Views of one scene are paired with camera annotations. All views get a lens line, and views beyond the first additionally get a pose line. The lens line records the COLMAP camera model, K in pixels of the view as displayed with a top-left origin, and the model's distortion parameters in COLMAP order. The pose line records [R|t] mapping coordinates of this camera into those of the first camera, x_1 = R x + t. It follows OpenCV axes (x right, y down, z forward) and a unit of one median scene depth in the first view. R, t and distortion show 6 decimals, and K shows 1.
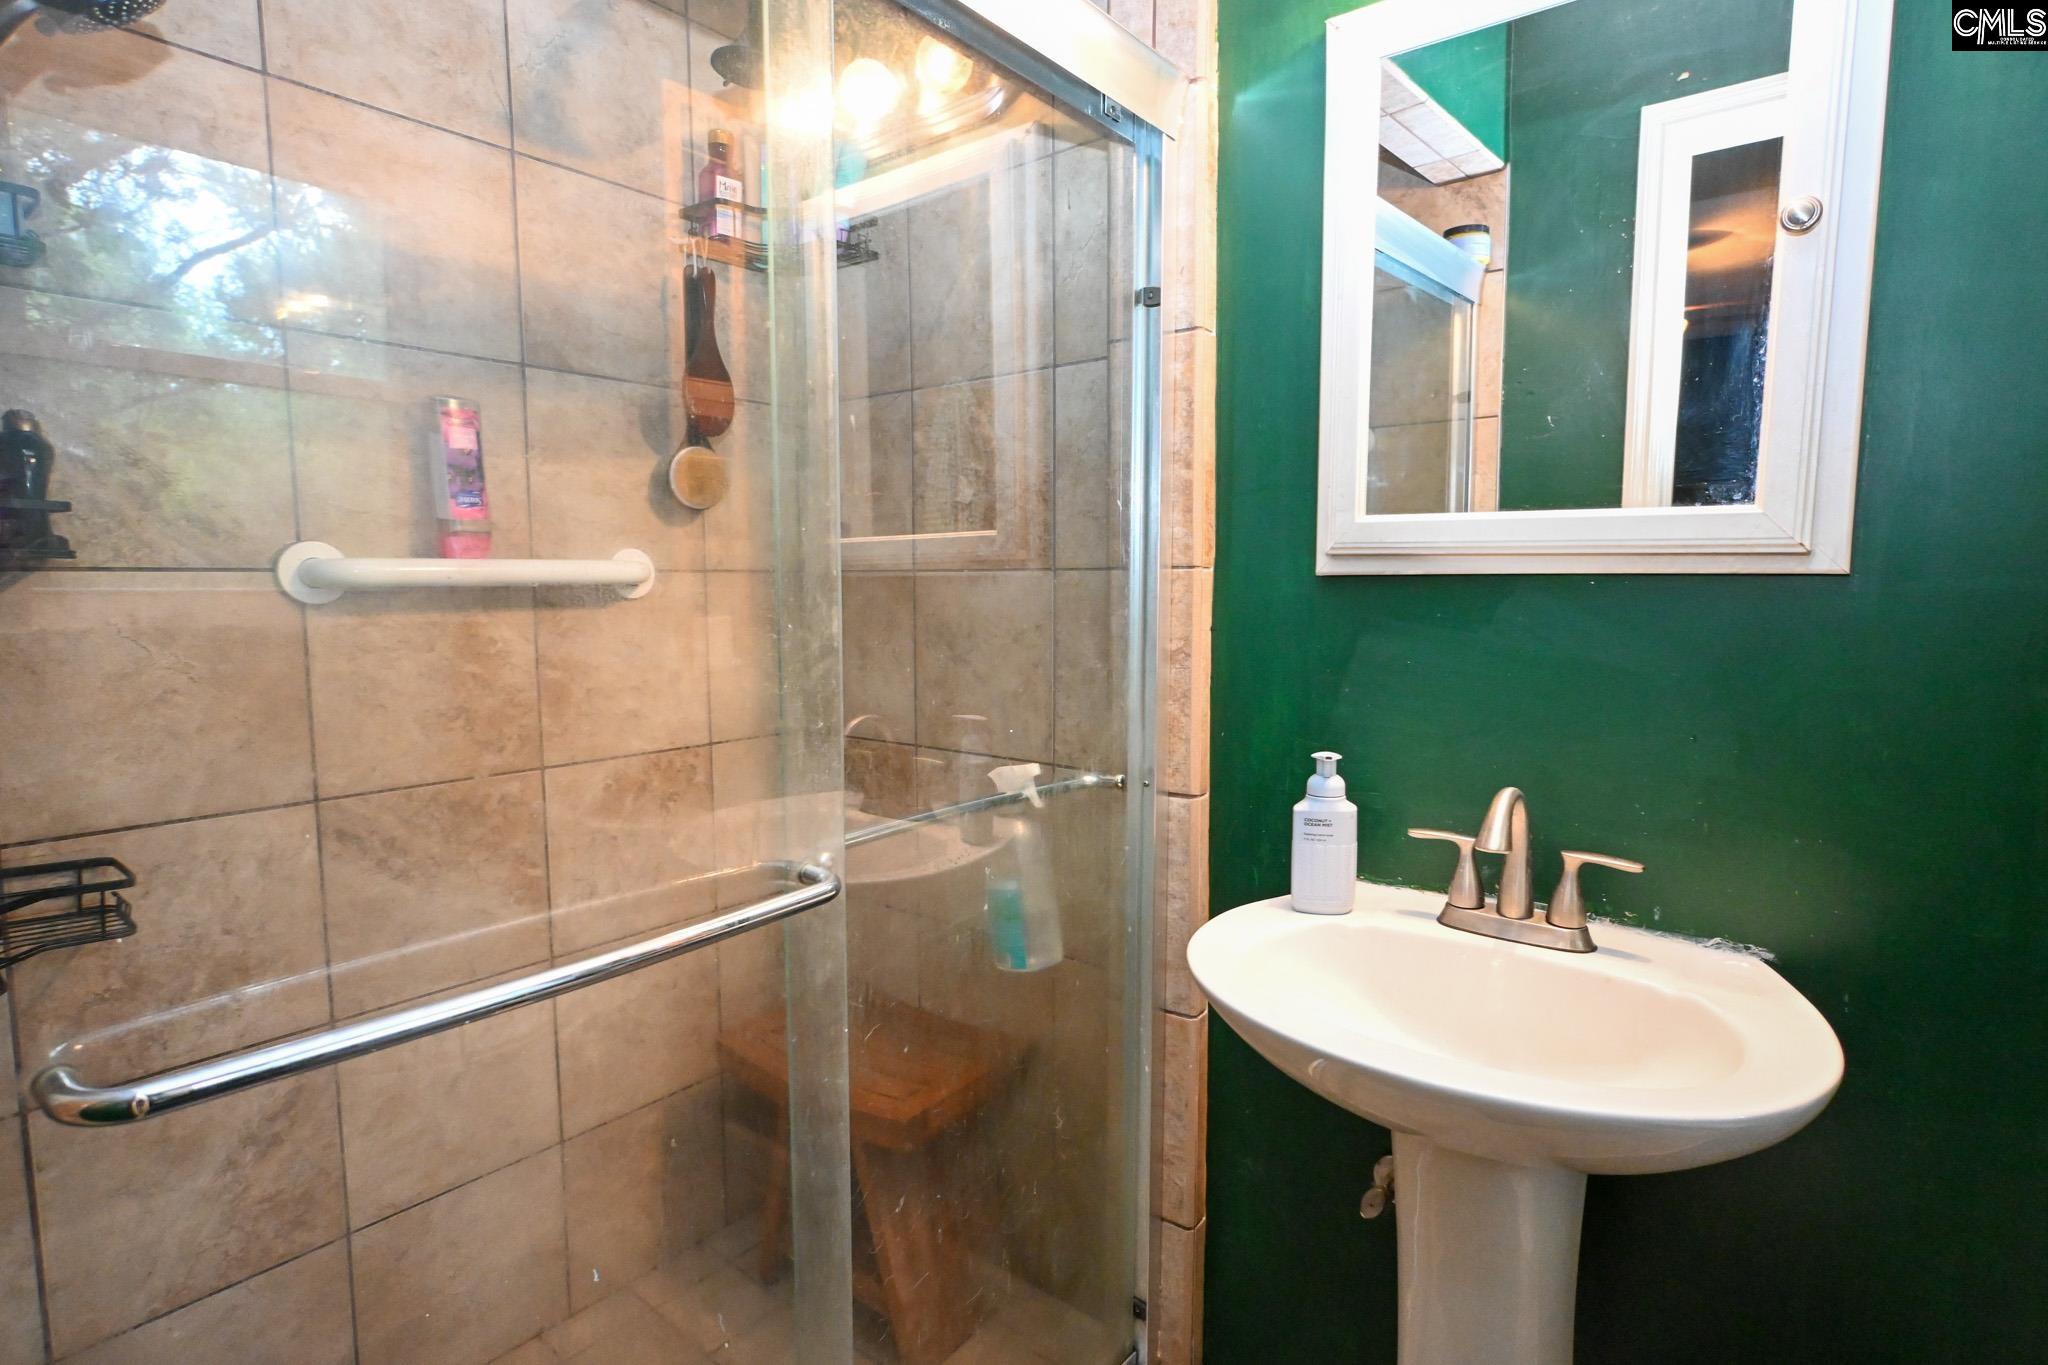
lens RADIAL K [[1022.9, 0, 1054.1], [0, 1022.9, 680.7], [0, 0, 1]] dist [-0.003259, 0.000246]
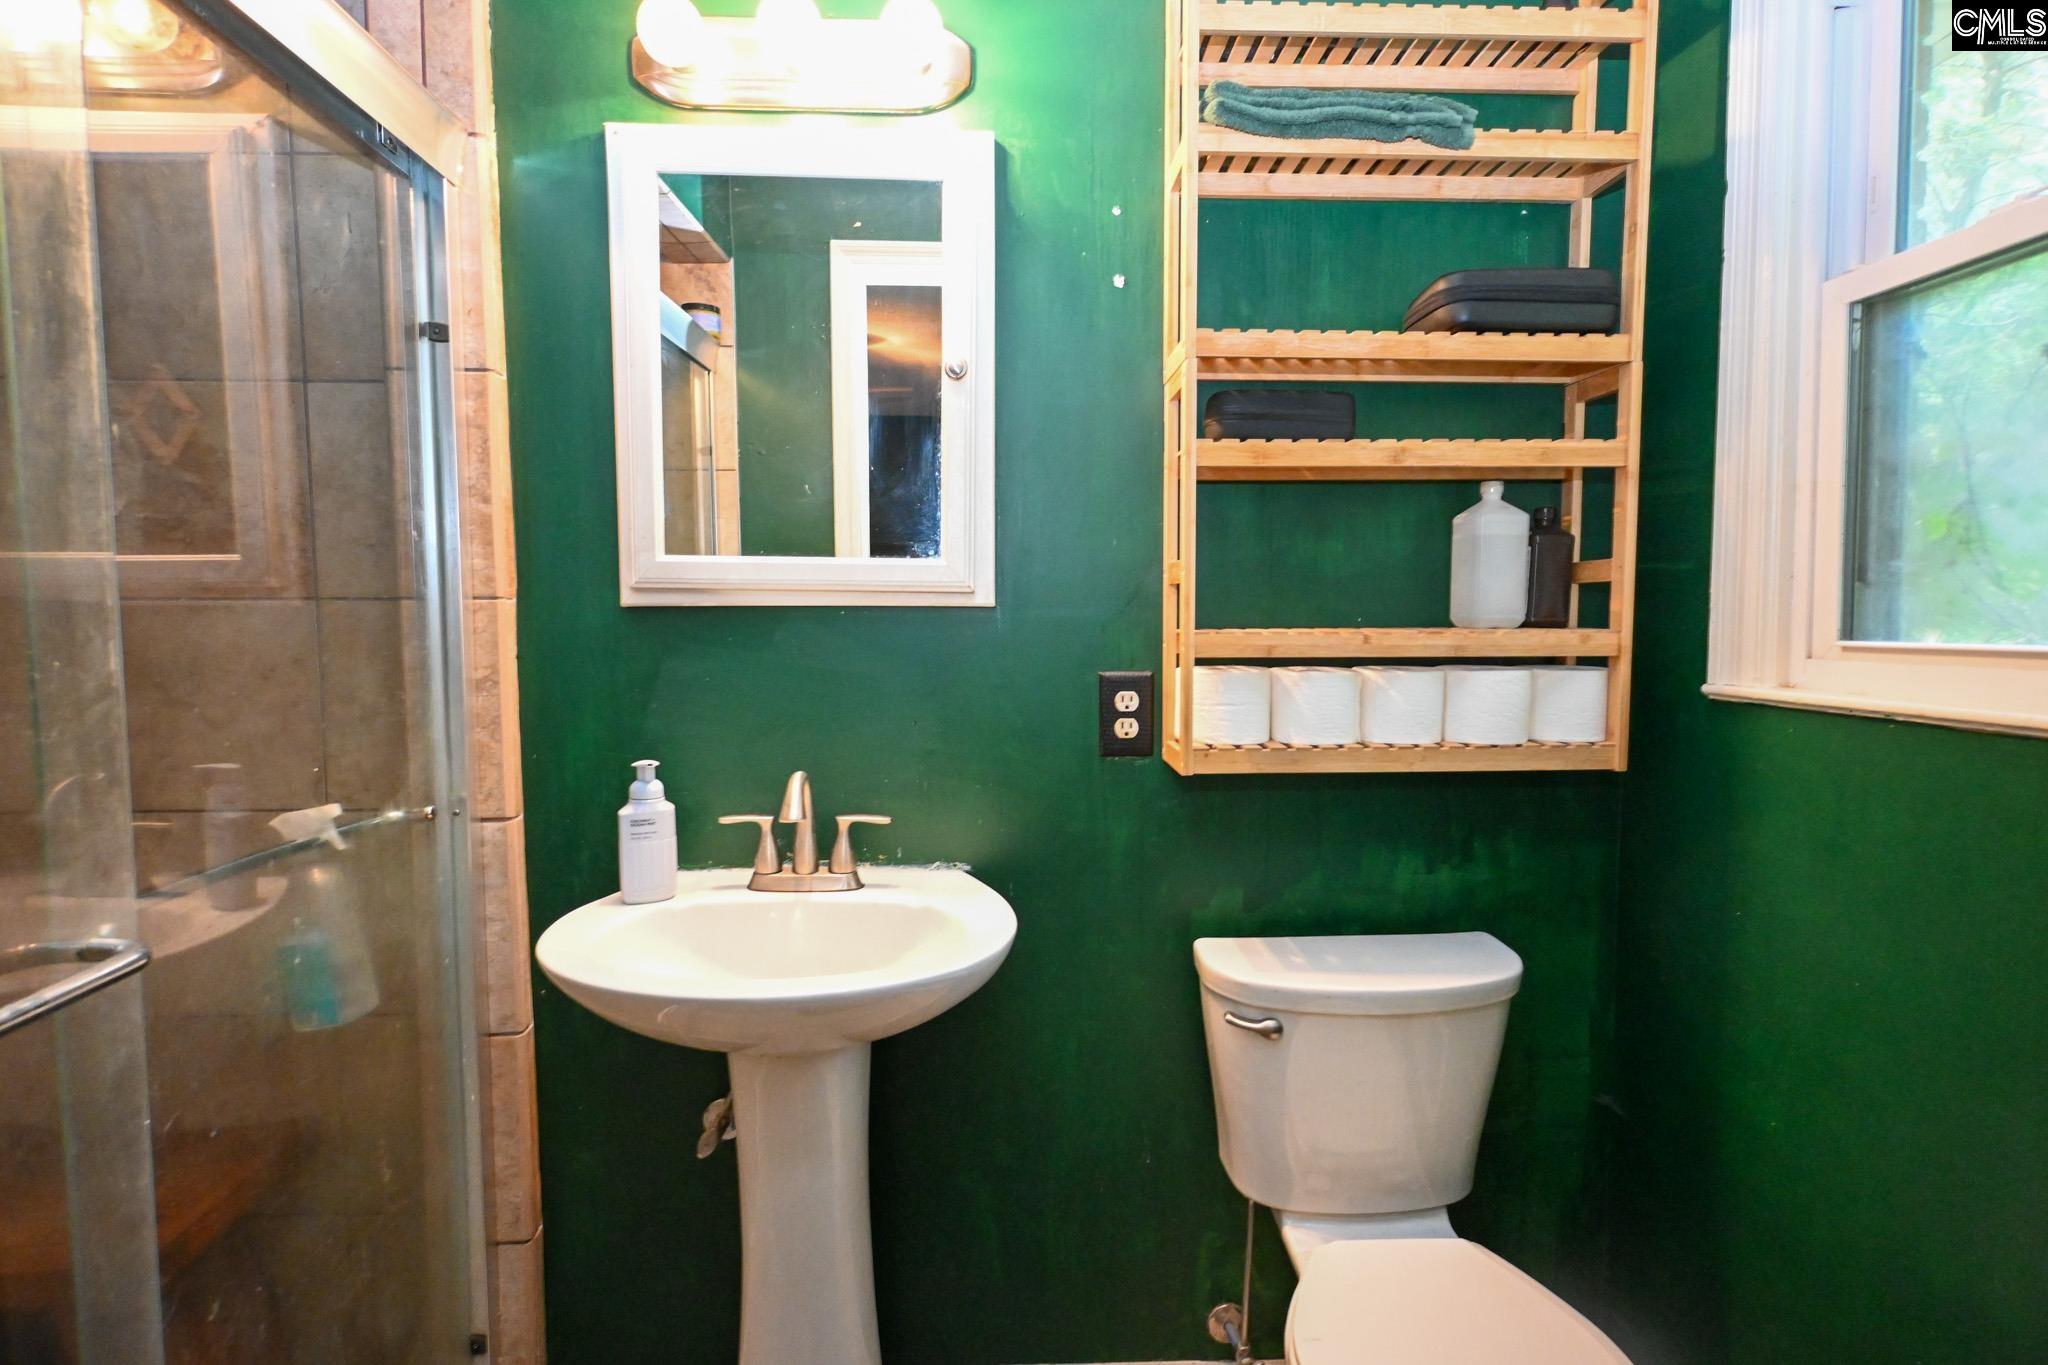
lens RADIAL K [[1022.9, 0, 1024.9], [0, 1022.9, 677.5], [0, 0, 1]] dist [-0.003259, 0.000246]
pose [[0.750071, -0.042465, 0.659992, -0.150696], [0.063547, 0.997947, -0.008010, 0.012032], [-0.658297, 0.047949, 0.751230, -0.129377]]
